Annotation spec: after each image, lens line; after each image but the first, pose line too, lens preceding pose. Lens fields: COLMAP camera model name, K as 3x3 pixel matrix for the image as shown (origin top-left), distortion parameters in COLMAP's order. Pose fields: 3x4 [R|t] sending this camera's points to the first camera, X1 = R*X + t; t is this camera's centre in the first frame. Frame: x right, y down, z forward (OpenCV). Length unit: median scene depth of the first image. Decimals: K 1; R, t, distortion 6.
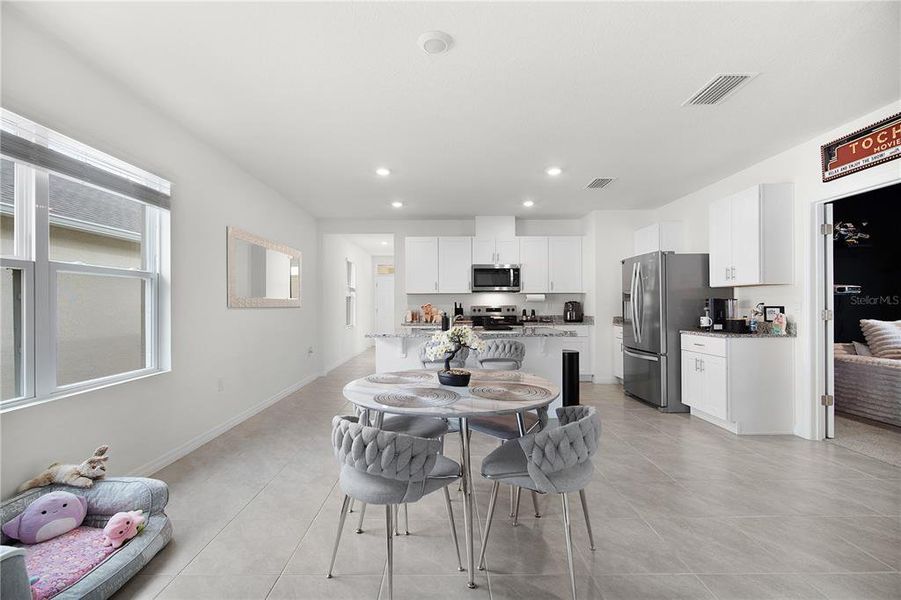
lens RADIAL K [[396.1, 0, 443.1], [0, 396.1, 299.6], [0, 0, 1]] dist [-0.002898, 0.000255]
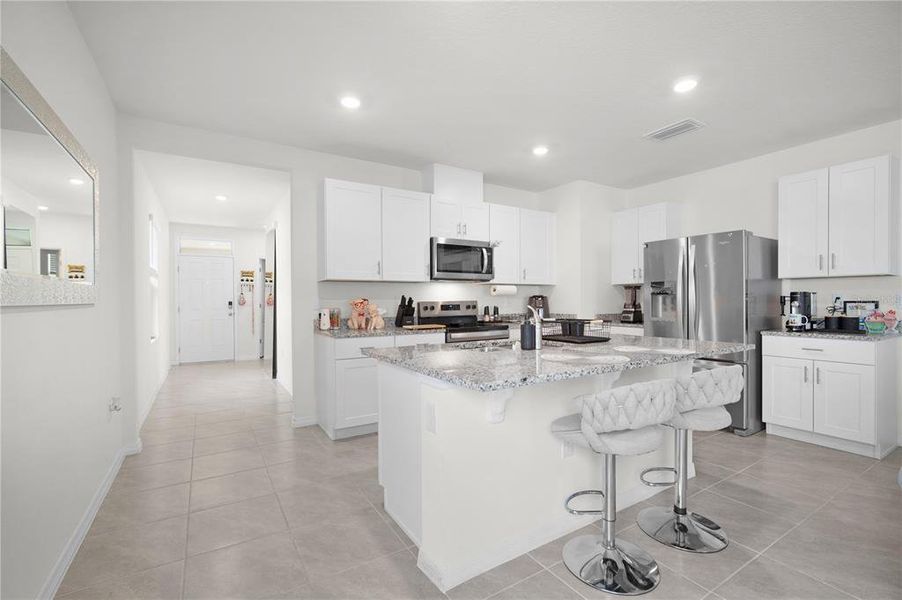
lens RADIAL K [[396.6, 0, 443.6], [0, 396.6, 299.6], [0, 0, 1]] dist [-0.002898, 0.000255]
pose [[0.853955, 0.001421, 0.520344, -0.335705], [-0.006521, 0.999947, 0.007971, 0.010369], [-0.520305, -0.010200, 0.853919, 0.601289]]
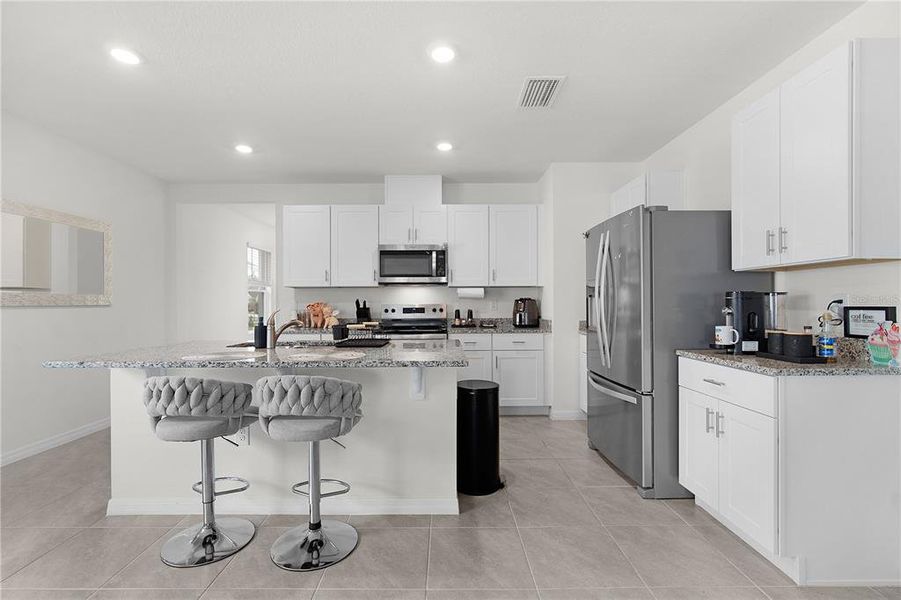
lens RADIAL K [[396.1, 0, 443.1], [0, 396.1, 299.6], [0, 0, 1]] dist [-0.002898, 0.000255]
pose [[0.999997, 0.001919, -0.001181, 0.255960], [-0.001914, 0.999992, 0.003646, 0.006136], [0.001188, -0.003643, 0.999993, 0.420062]]
